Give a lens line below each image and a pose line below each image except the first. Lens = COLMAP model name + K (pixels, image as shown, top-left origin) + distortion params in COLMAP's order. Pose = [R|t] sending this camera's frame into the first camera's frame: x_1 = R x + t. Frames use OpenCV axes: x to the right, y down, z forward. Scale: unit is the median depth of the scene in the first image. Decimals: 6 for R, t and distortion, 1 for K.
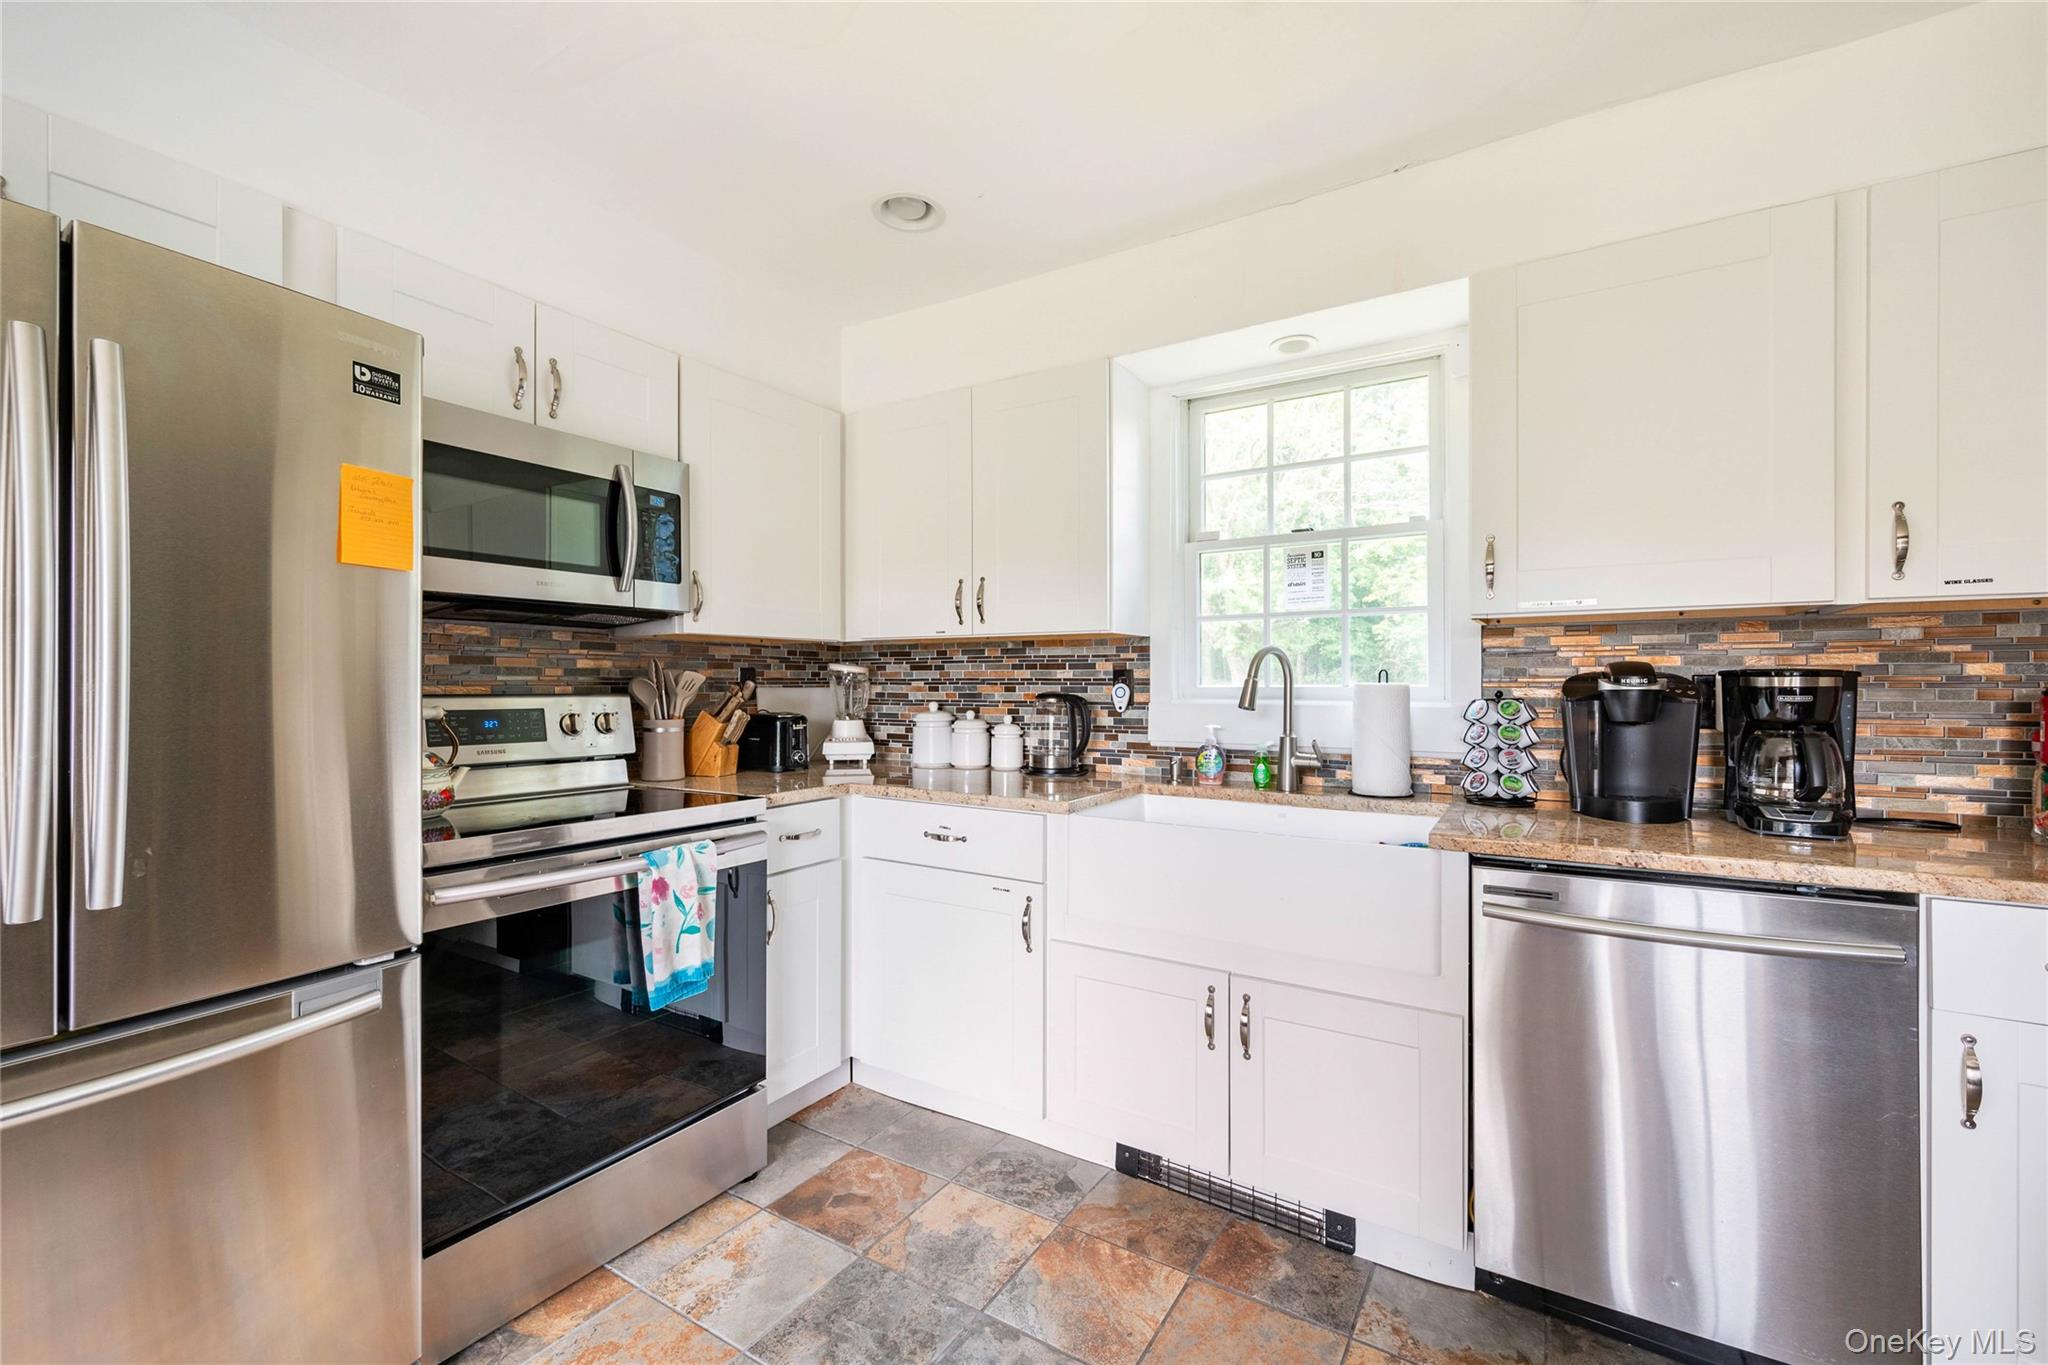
lens RADIAL K [[842.3, 0, 1037.1], [0, 842.3, 680.1], [0, 0, 1]] dist [-0.002180, -0.000557]
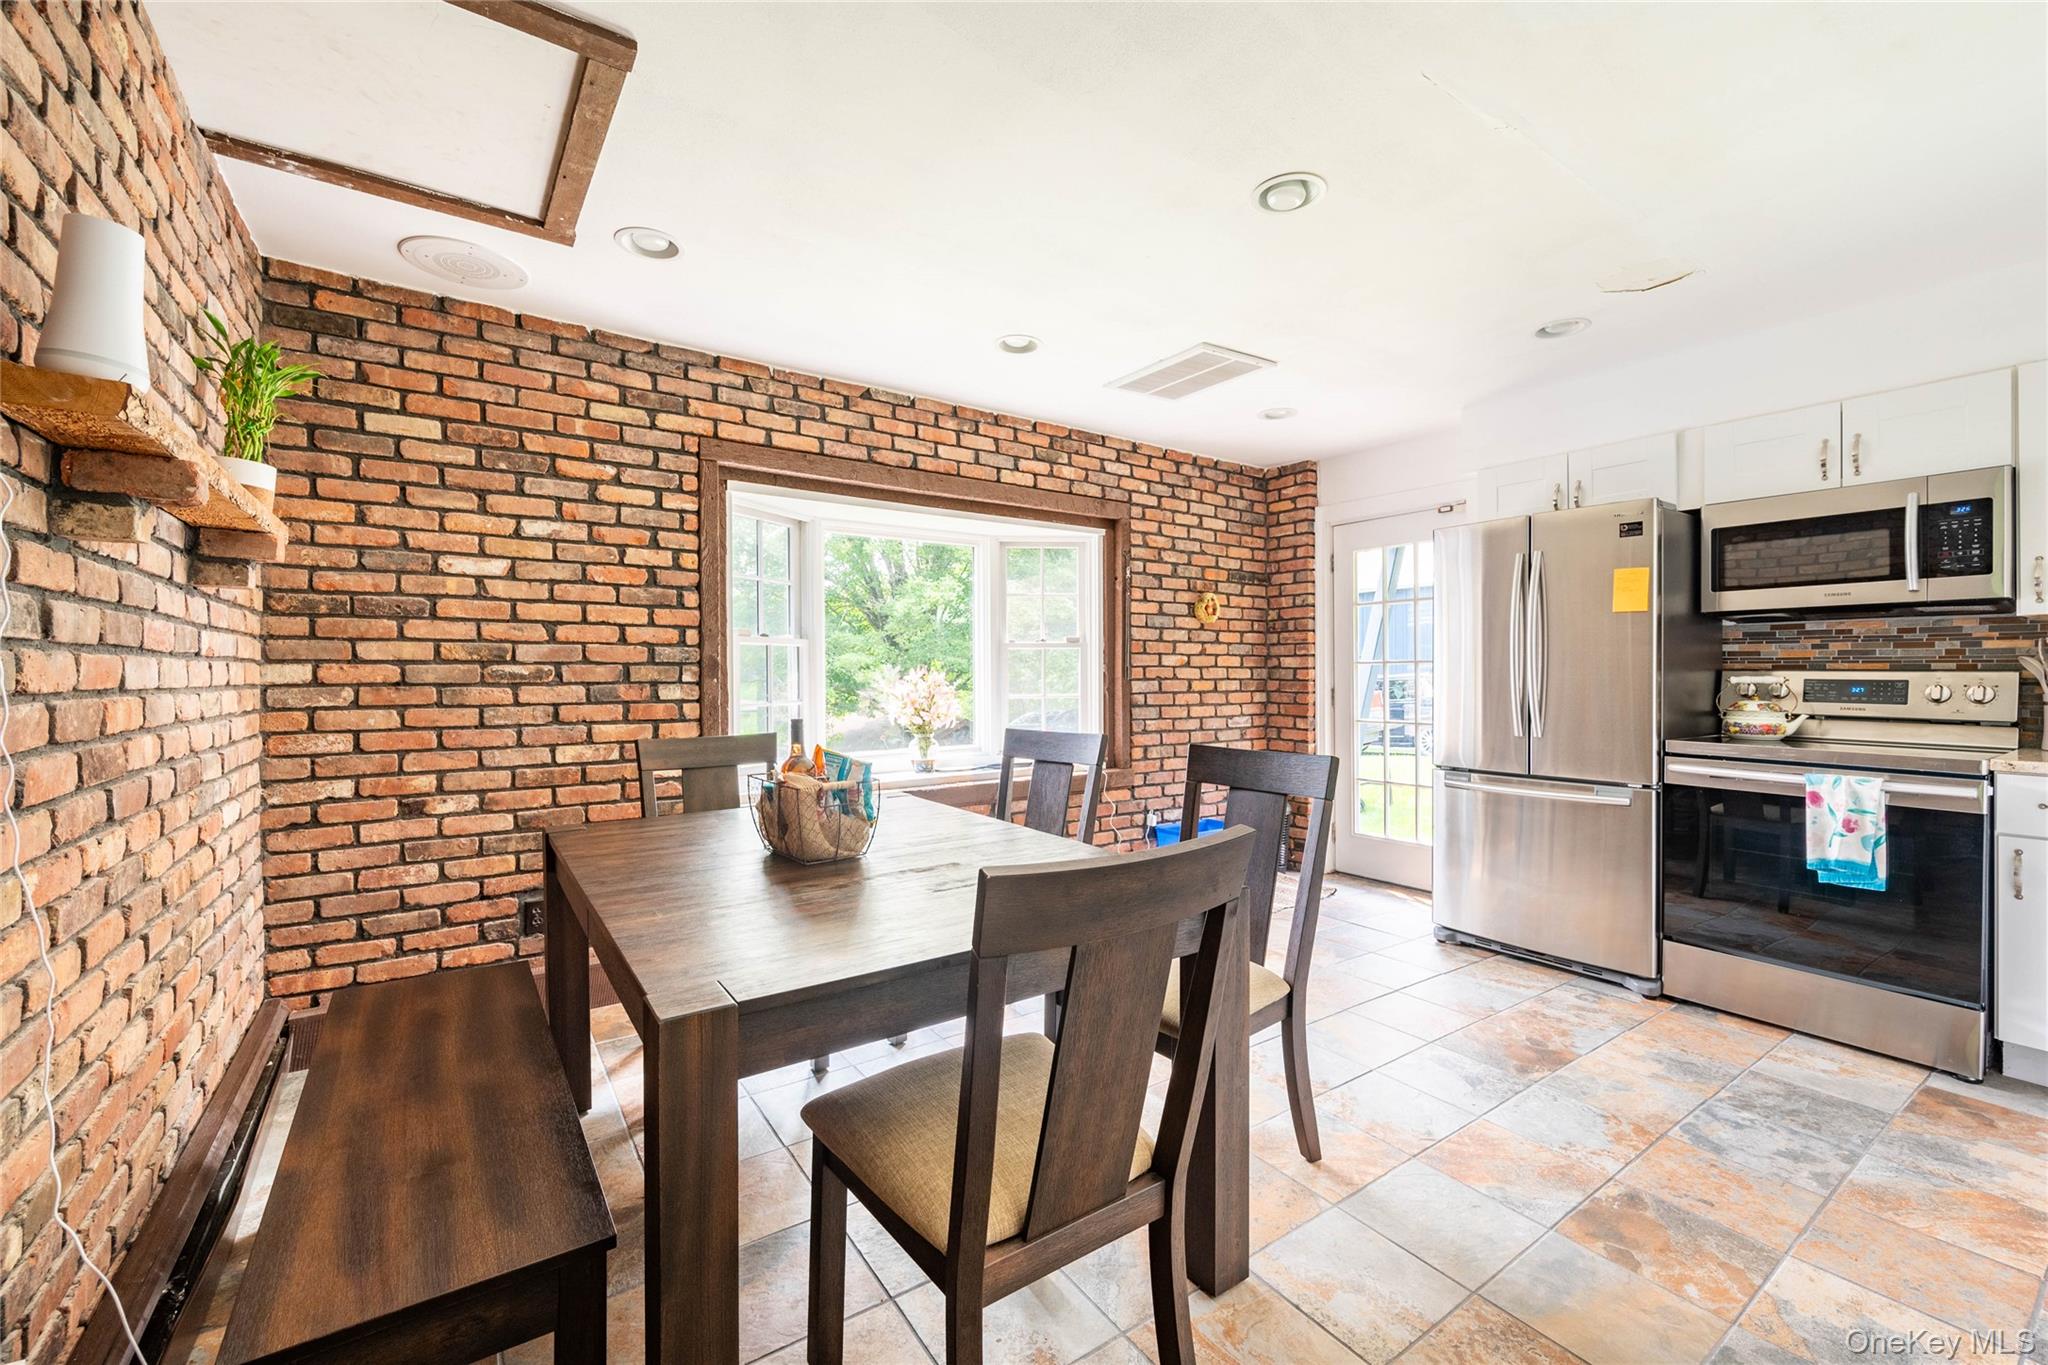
lens RADIAL K [[843.1, 0, 1018.0], [0, 843.1, 676.0], [0, 0, 1]] dist [-0.000660, -0.000113]
pose [[-0.412048, 0.008214, -0.911125, 1.204524], [0.007028, 0.999958, 0.005836, 0.009340], [0.911135, -0.003998, -0.412089, 0.266407]]
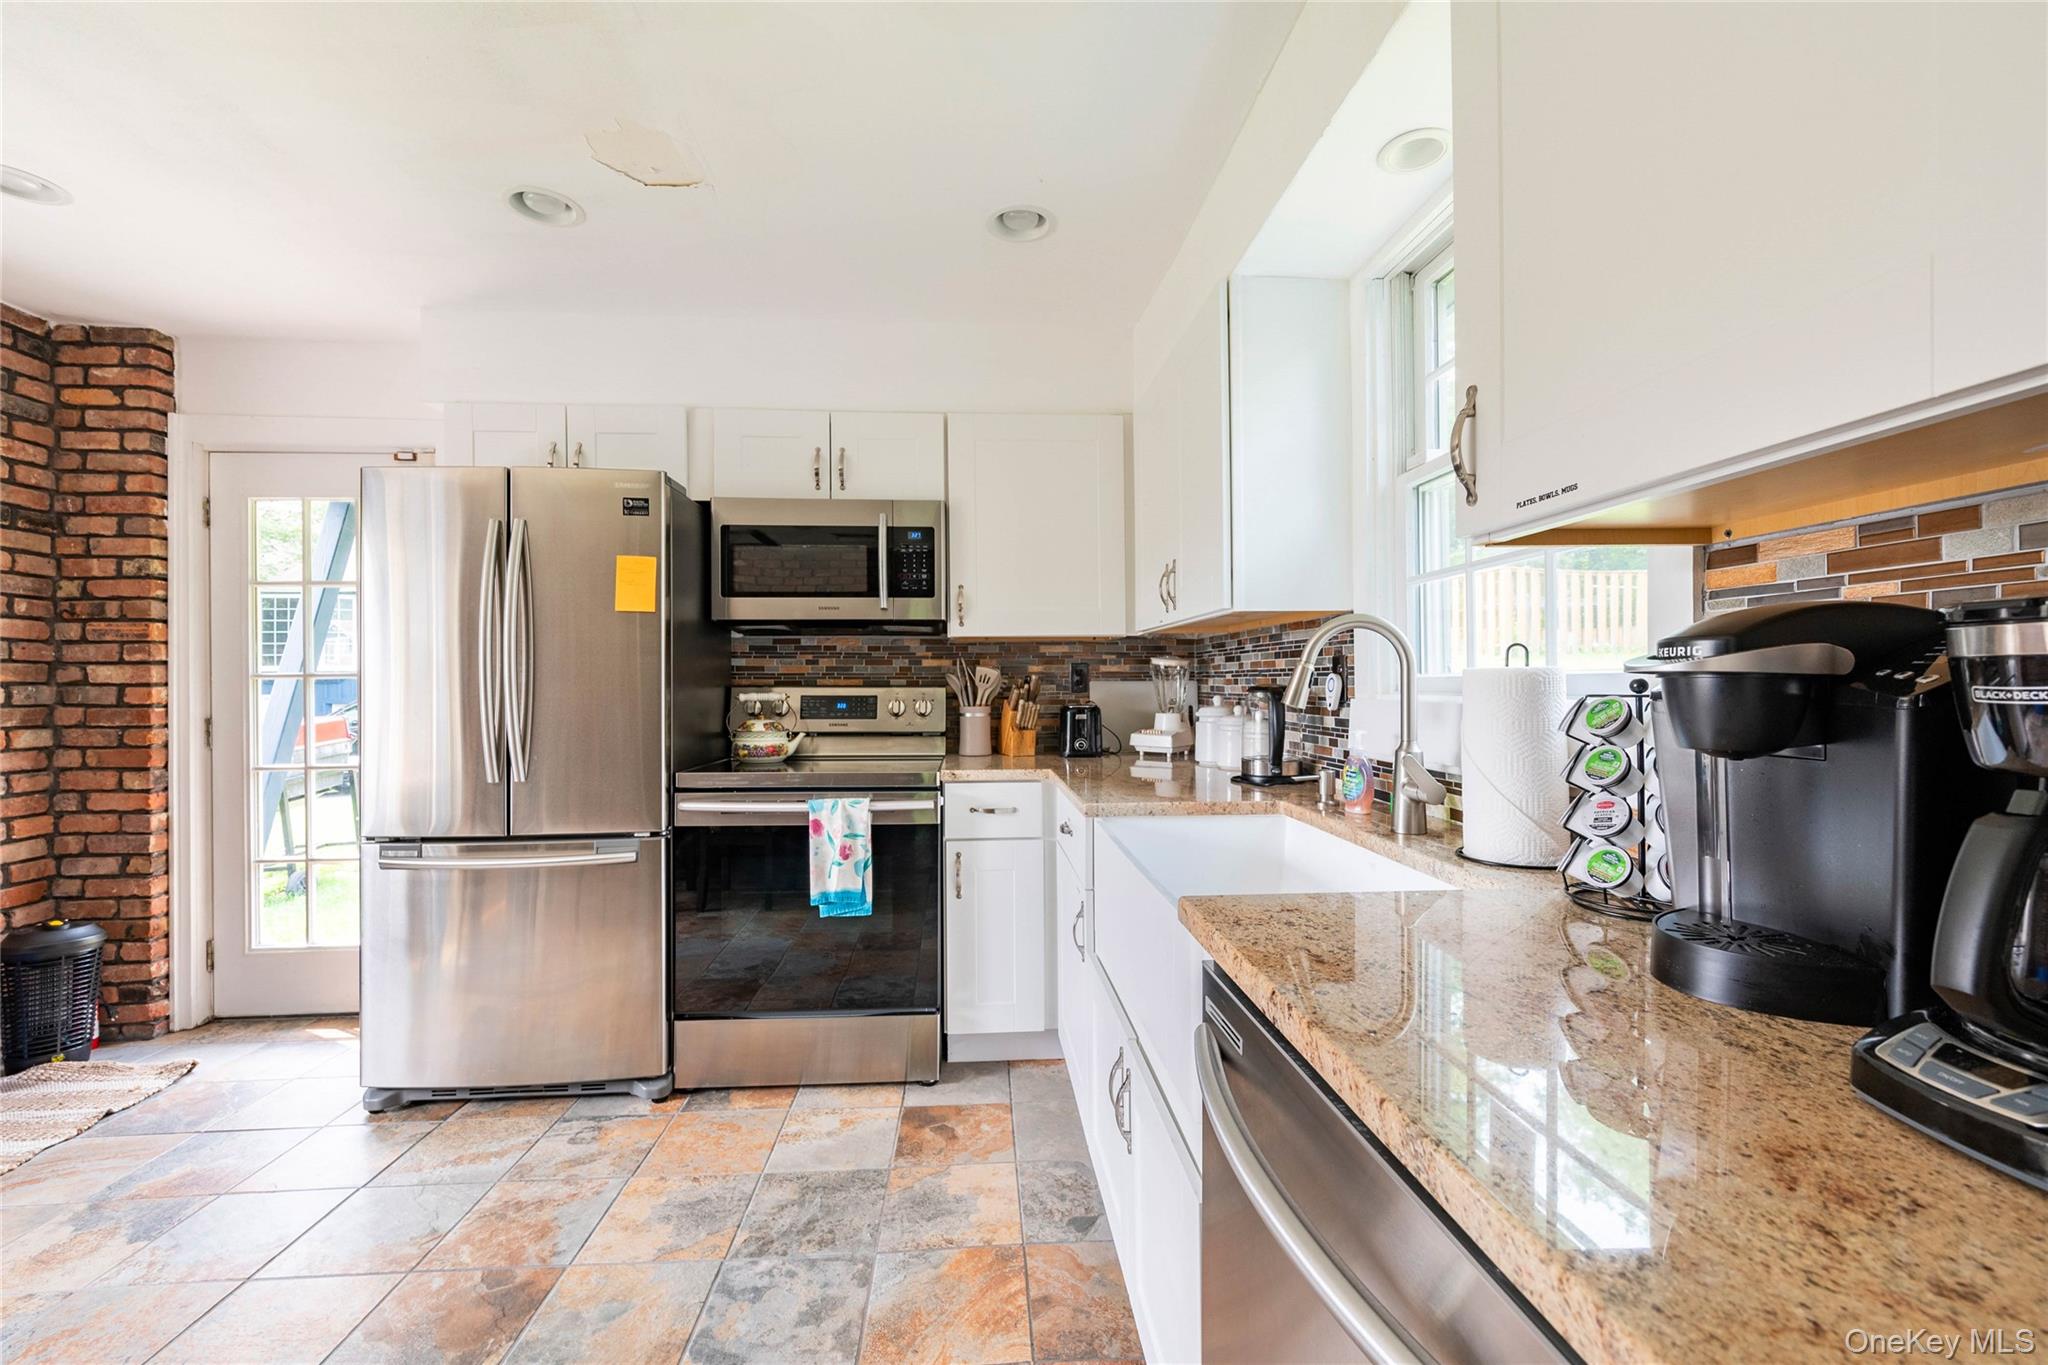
lens RADIAL K [[842.3, 0, 1037.1], [0, 842.3, 680.1], [0, 0, 1]] dist [-0.002180, -0.000557]
pose [[0.584832, -0.004851, -0.811140, 0.698263], [0.007254, 0.999973, -0.000750, 0.010682], [0.811122, -0.005445, 0.584852, 0.399771]]
